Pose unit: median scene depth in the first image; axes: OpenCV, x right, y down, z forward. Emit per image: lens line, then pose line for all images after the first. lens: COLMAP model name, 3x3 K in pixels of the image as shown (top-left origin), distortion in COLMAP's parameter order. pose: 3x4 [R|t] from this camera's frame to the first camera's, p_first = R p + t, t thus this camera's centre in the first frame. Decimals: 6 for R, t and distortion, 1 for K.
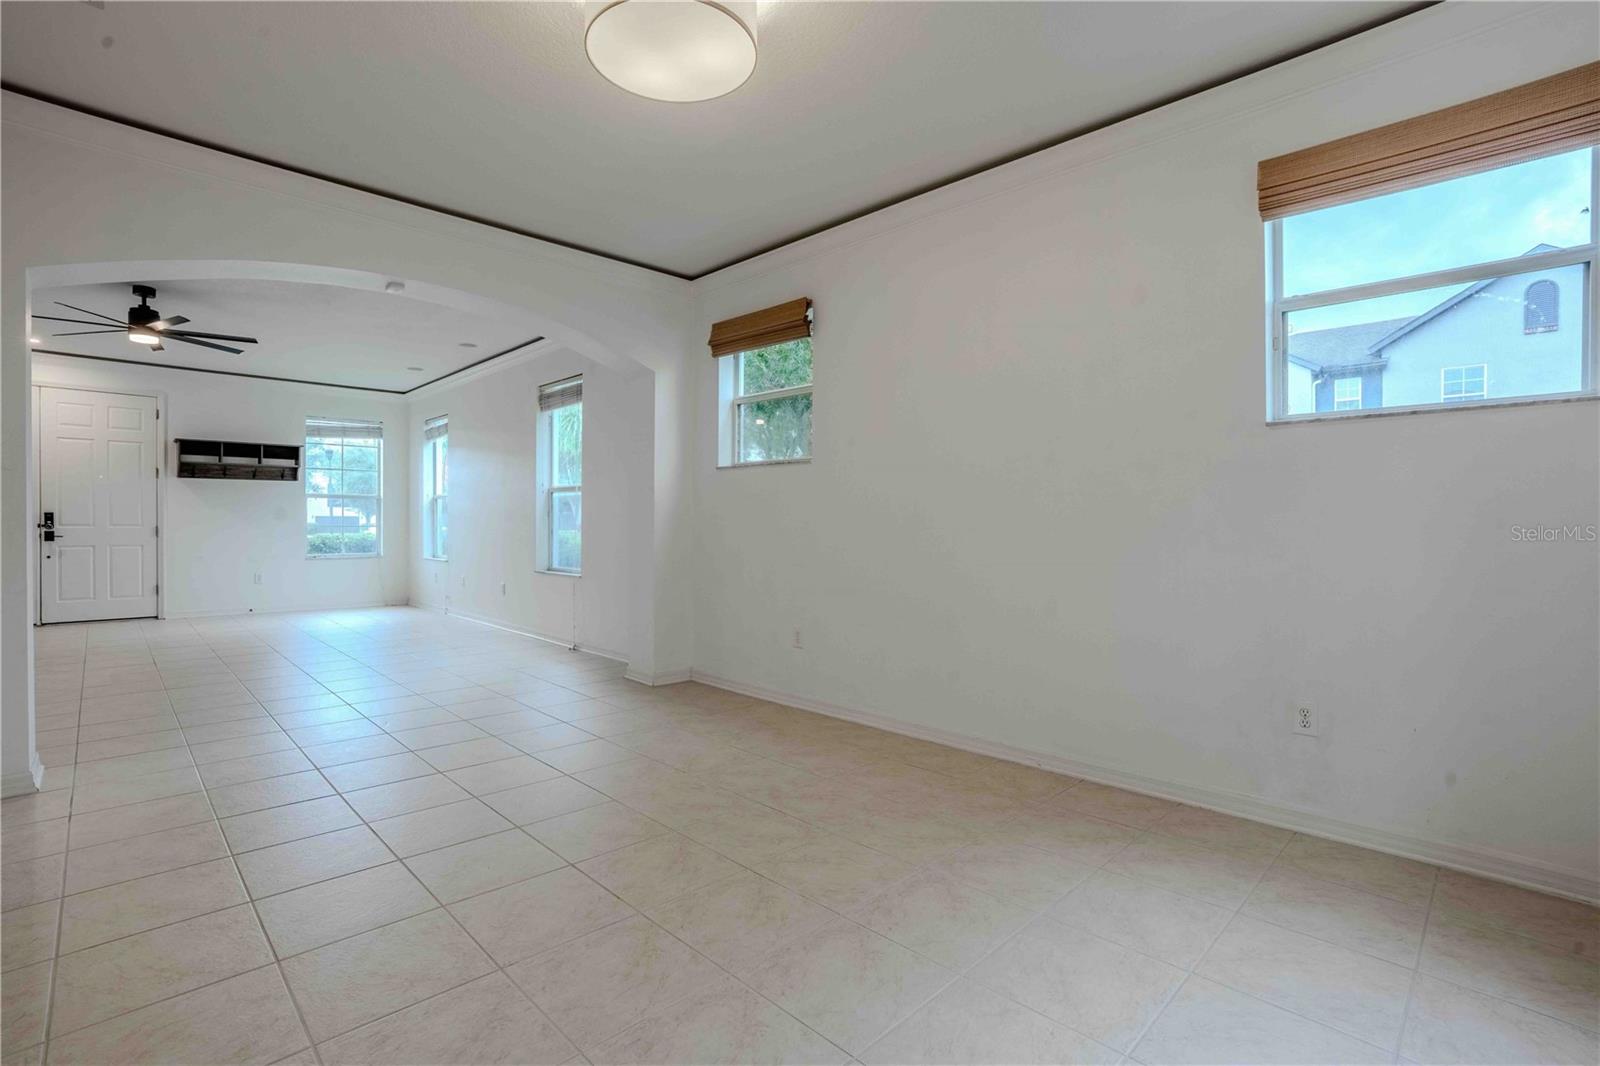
lens RADIAL K [[731.1, 0, 796.1], [0, 731.1, 529.9], [0, 0, 1]] dist [-0.055628, 0.014516]
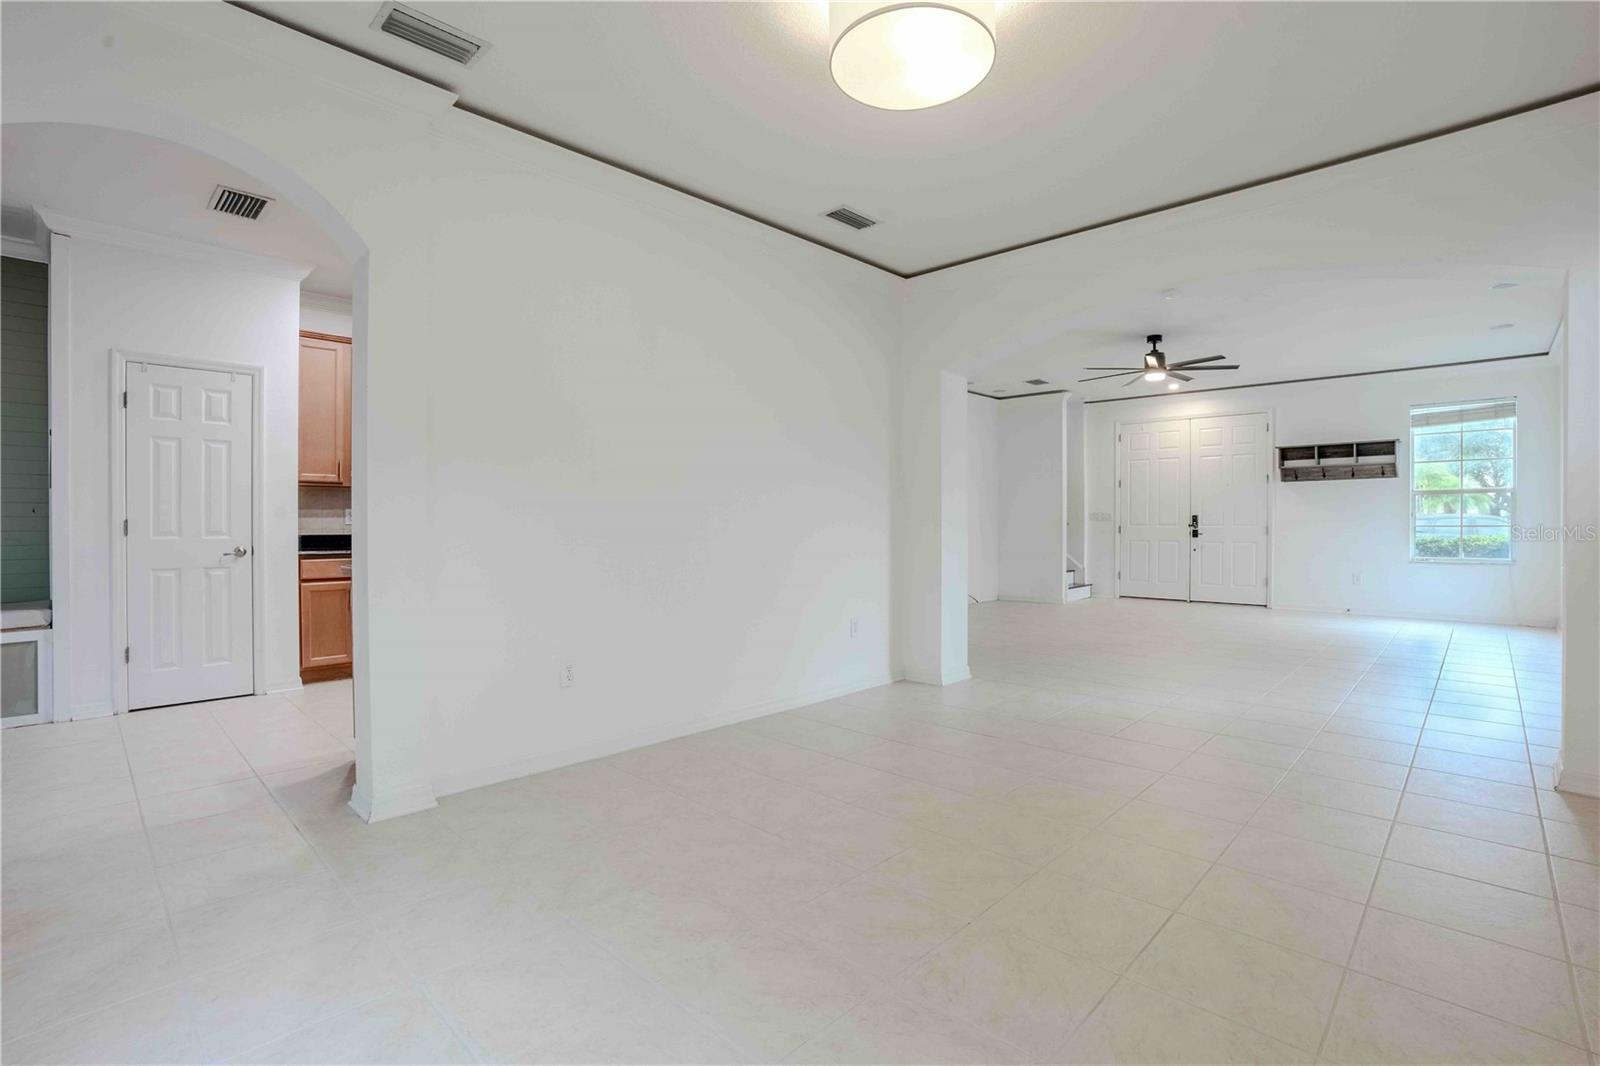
lens RADIAL K [[731.1, 0, 799.1], [0, 731.1, 520.7], [0, 0, 1]] dist [-0.055628, 0.014516]
pose [[0.021794, -0.008480, -0.999727, 0.212278], [-0.005666, 0.999947, -0.008605, 0.000325], [0.999746, 0.005852, 0.021745, 0.206091]]
